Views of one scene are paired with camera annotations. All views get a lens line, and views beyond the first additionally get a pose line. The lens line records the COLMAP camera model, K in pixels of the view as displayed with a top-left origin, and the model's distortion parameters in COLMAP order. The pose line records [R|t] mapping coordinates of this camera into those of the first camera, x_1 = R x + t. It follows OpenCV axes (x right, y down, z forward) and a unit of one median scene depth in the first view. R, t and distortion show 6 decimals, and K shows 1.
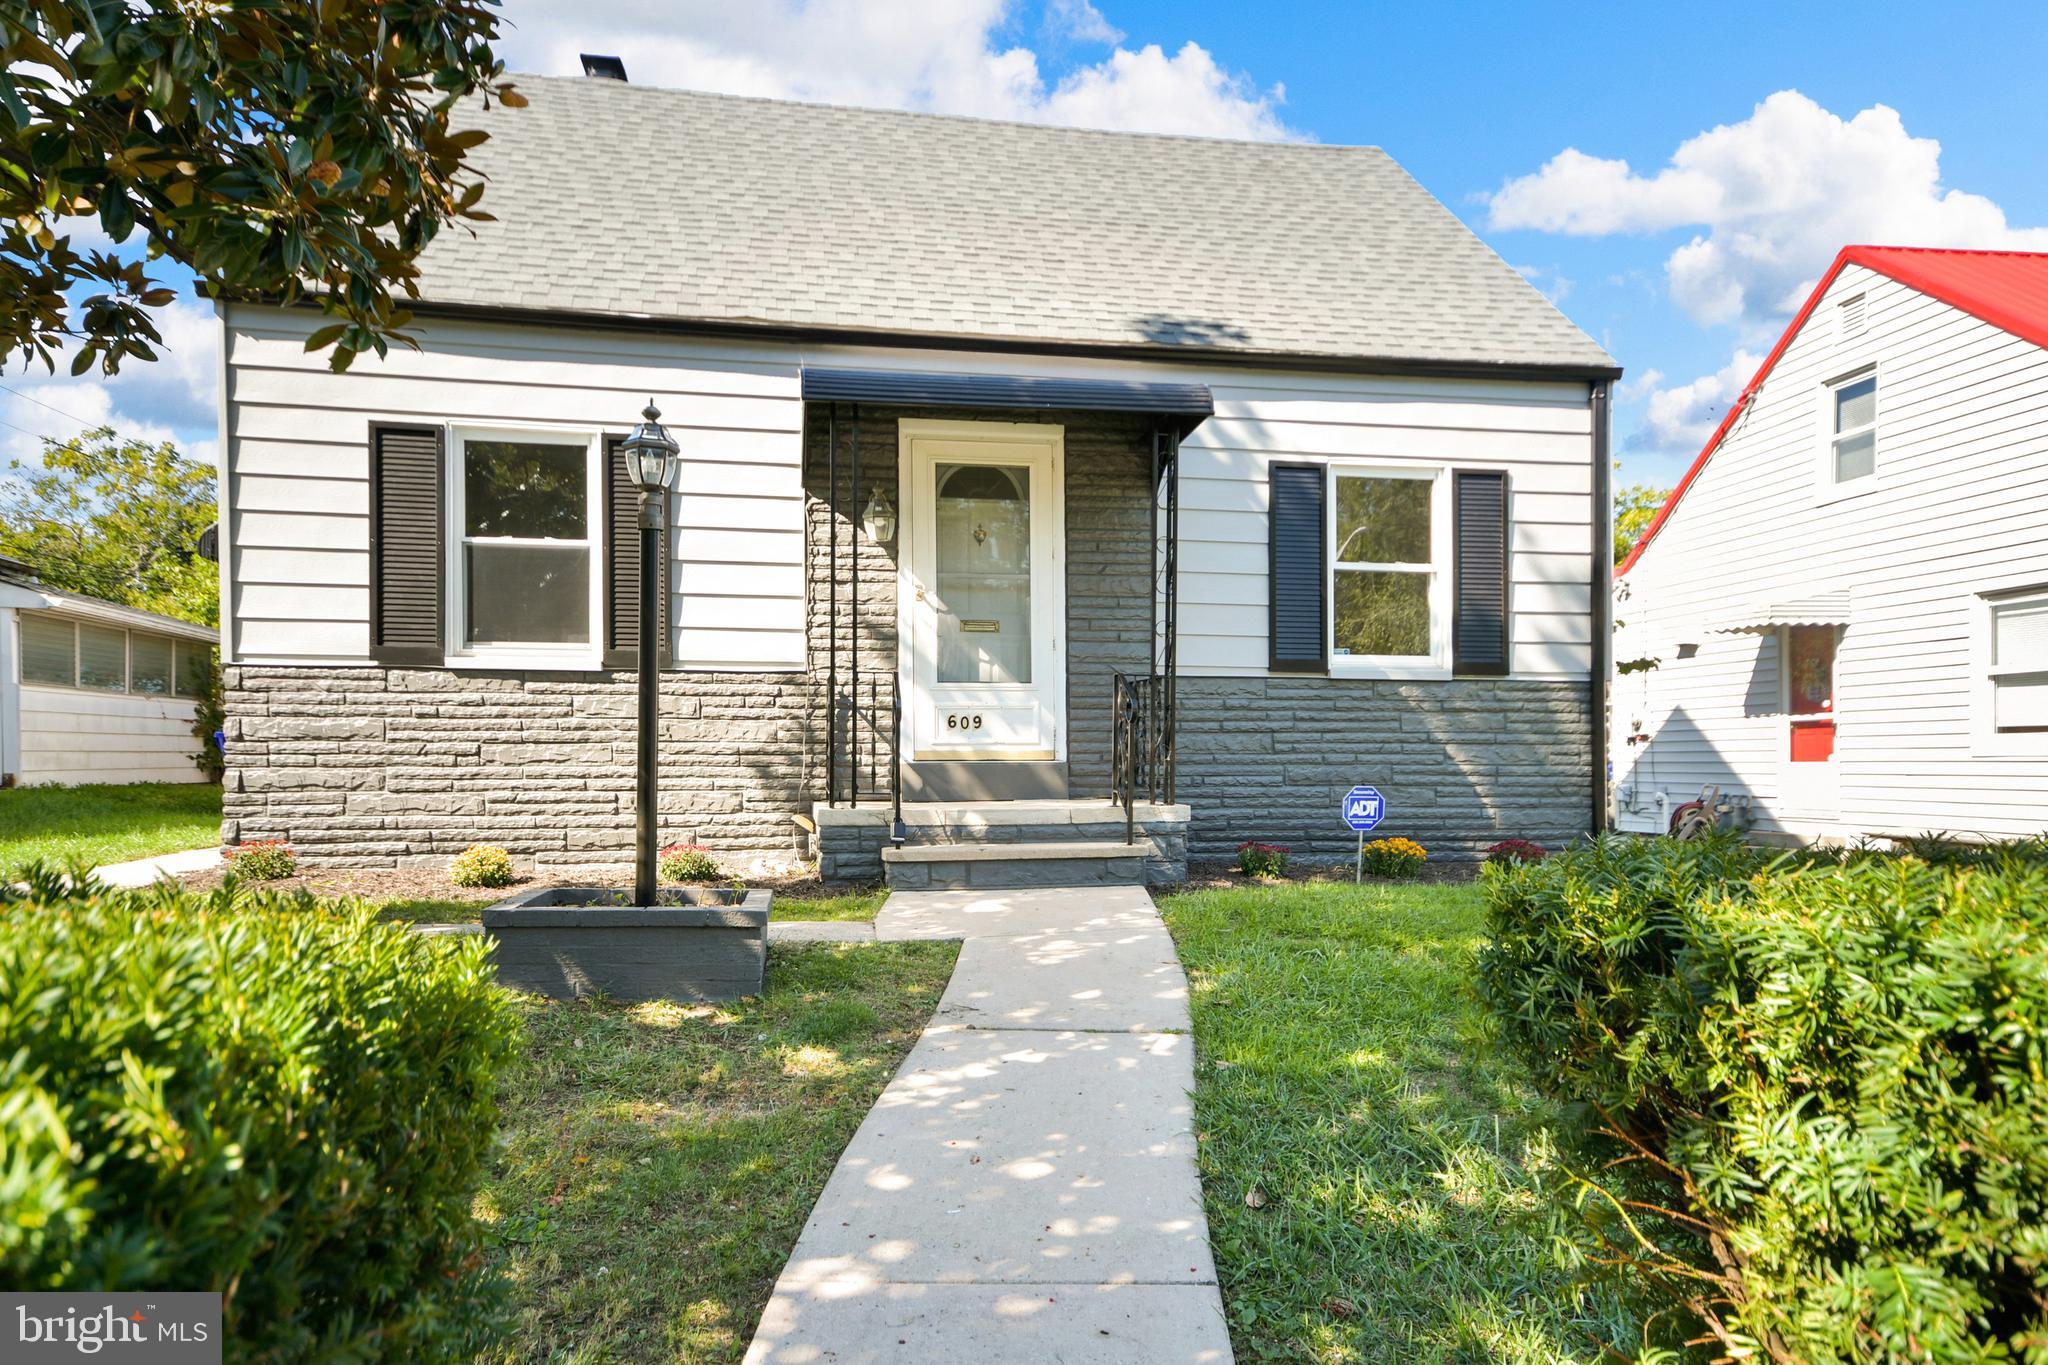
lens RADIAL K [[1277.7, 0, 1029.7], [0, 1277.7, 780.2], [0, 0, 1]] dist [0.050942, 0.017294]
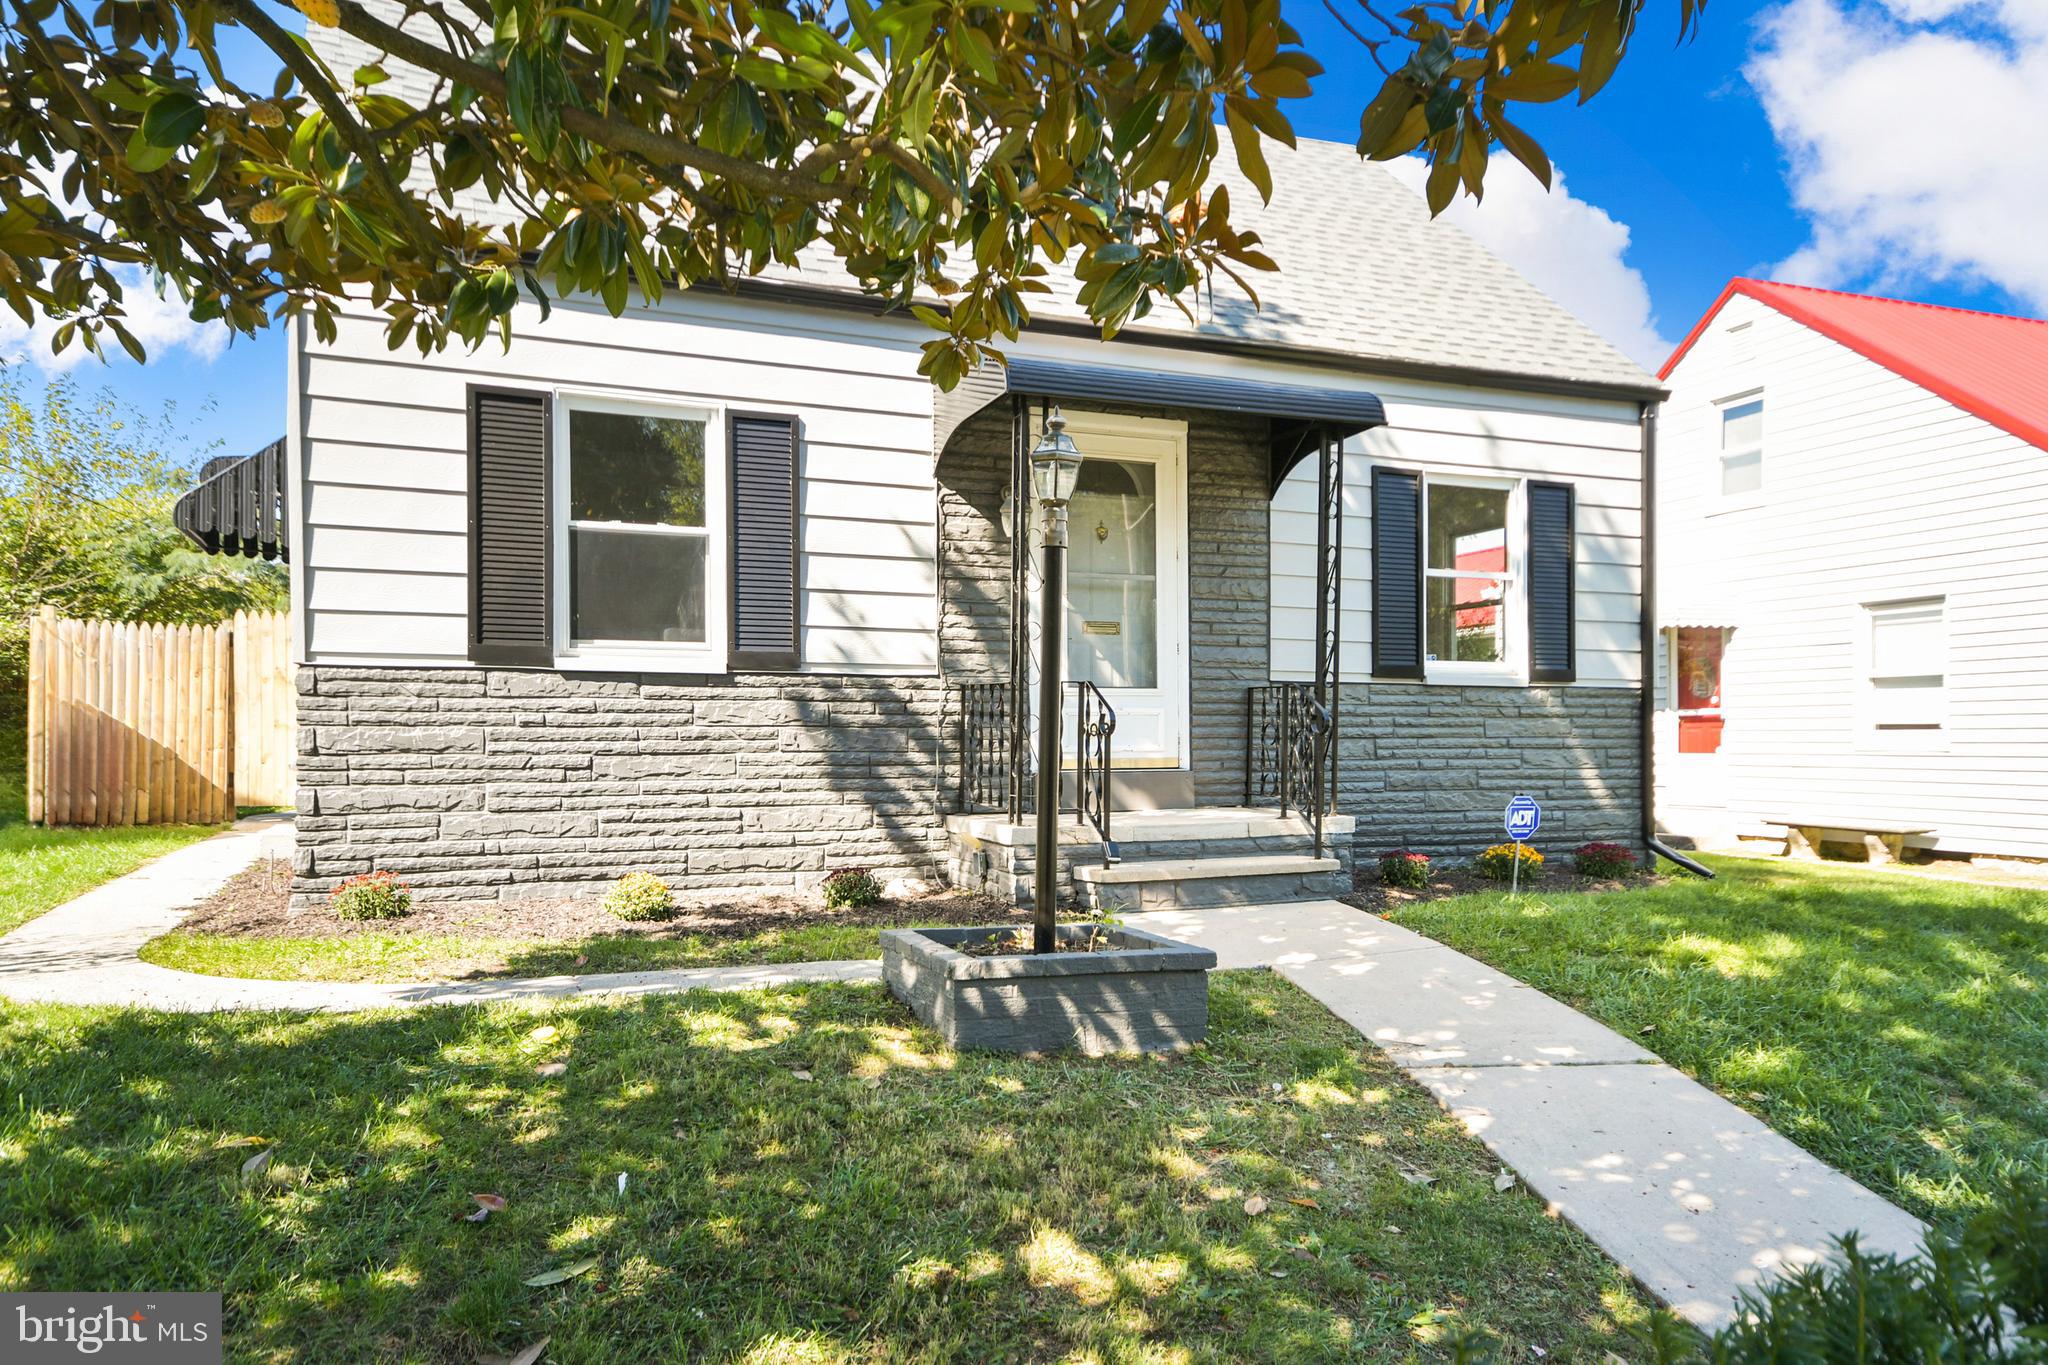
lens RADIAL K [[1372.8, 0, 1012.3], [0, 1372.8, 764.3], [0, 0, 1]] dist [0.060336, 0.004927]
pose [[0.974838, -0.004873, 0.222863, -0.341680], [0.002987, 0.999957, 0.008797, -0.028629], [-0.222897, -0.007910, 0.974810, 0.015504]]
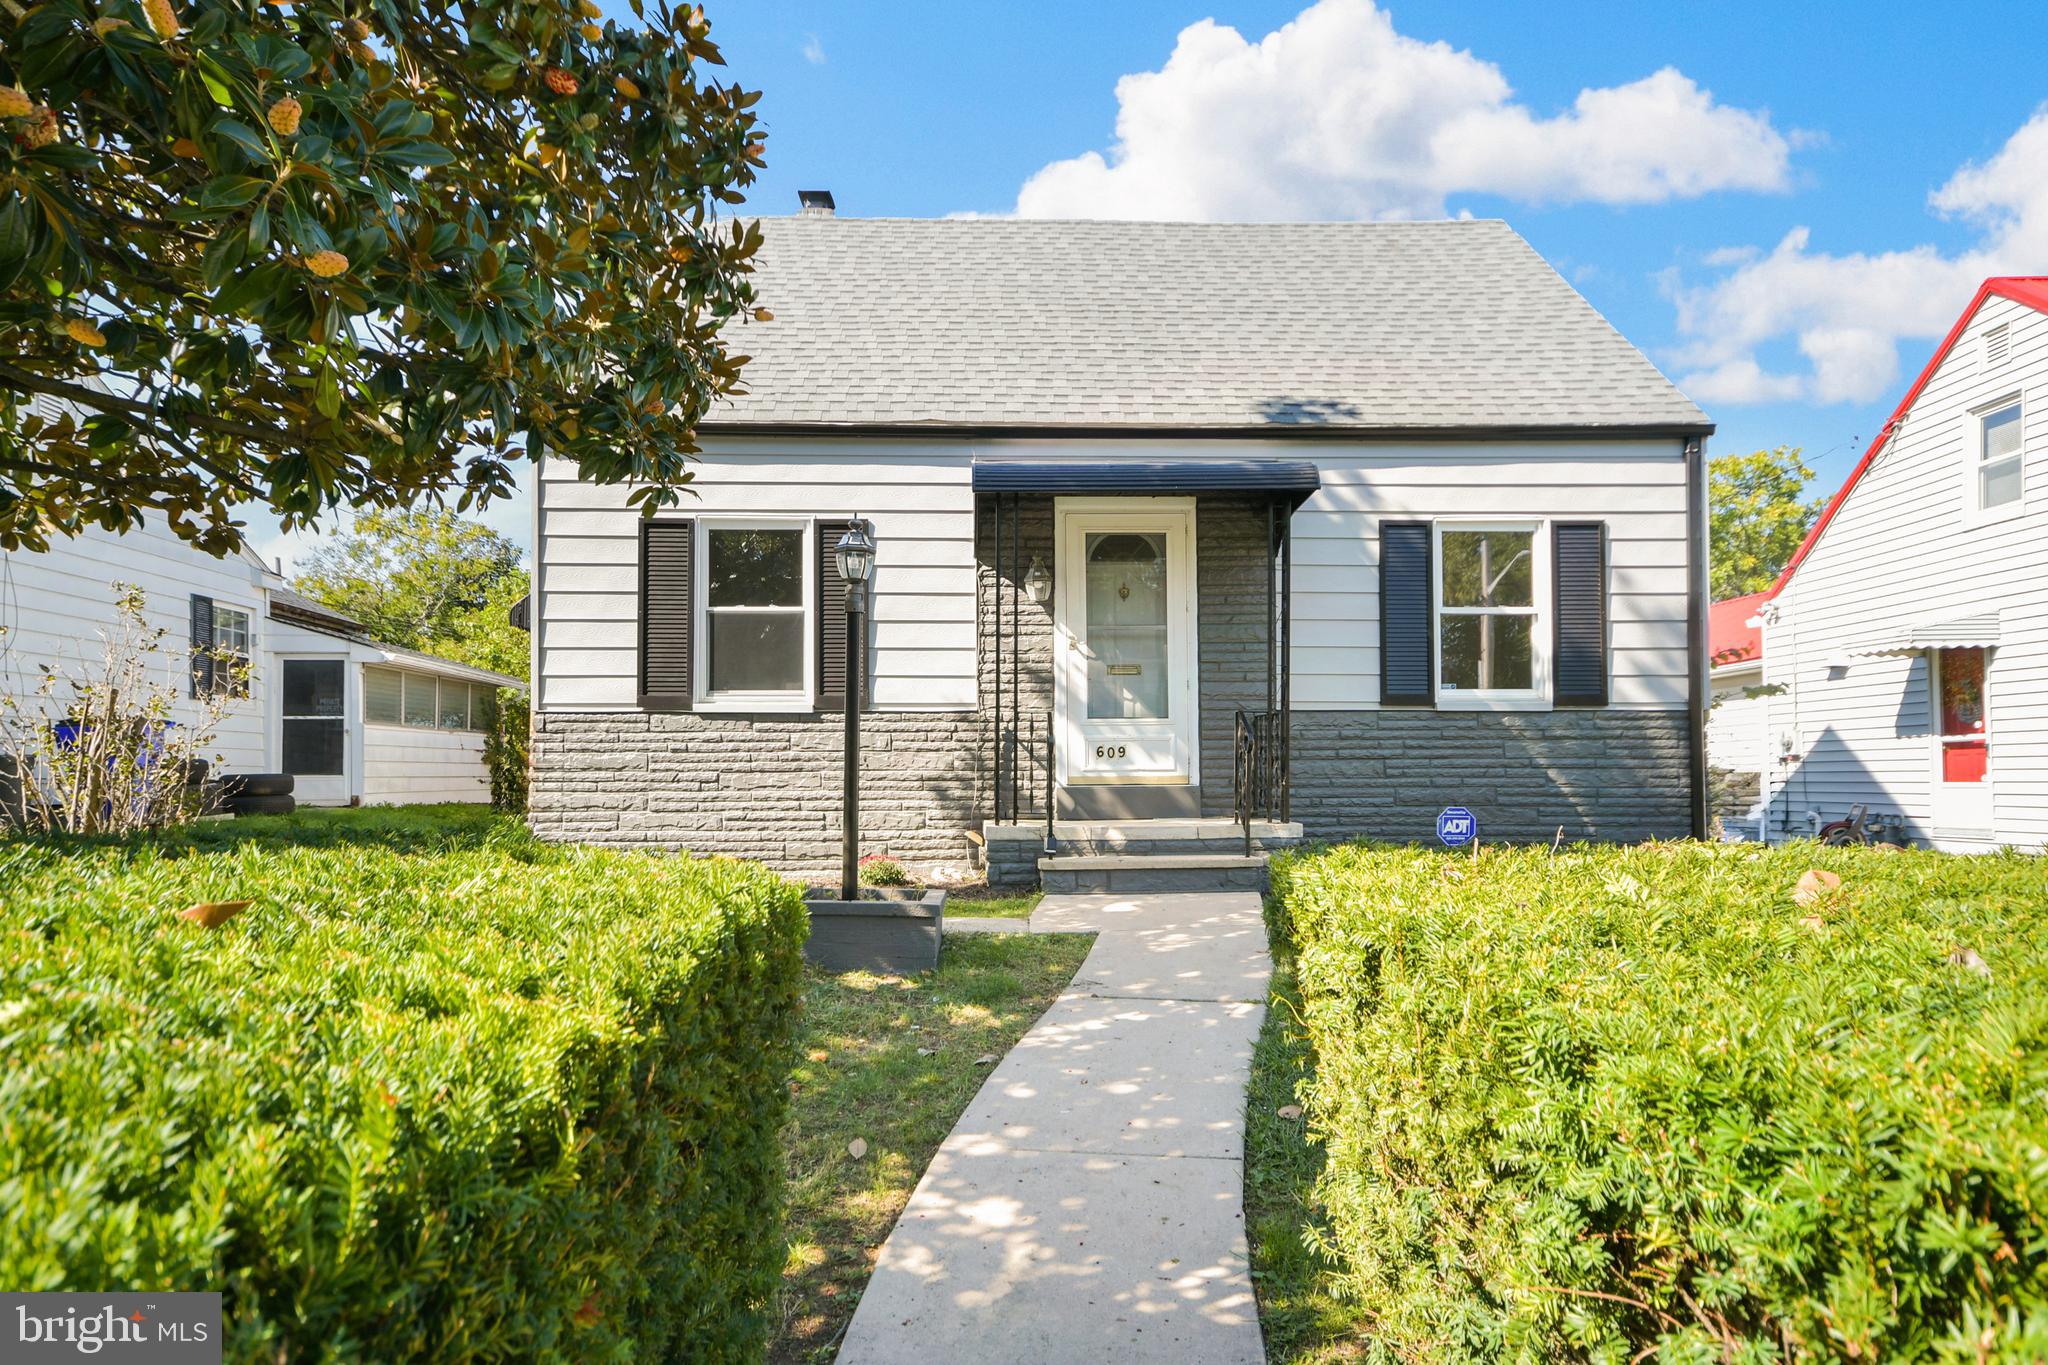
lens RADIAL K [[1250.1, 0, 1034.3], [0, 1250.1, 768.4], [0, 0, 1]] dist [0.049013, 0.015274]
pose [[0.990439, -0.004272, -0.137887, 0.038330], [0.001059, 0.999726, -0.023364, -0.003697], [0.137949, 0.022995, 0.990172, -0.145034]]
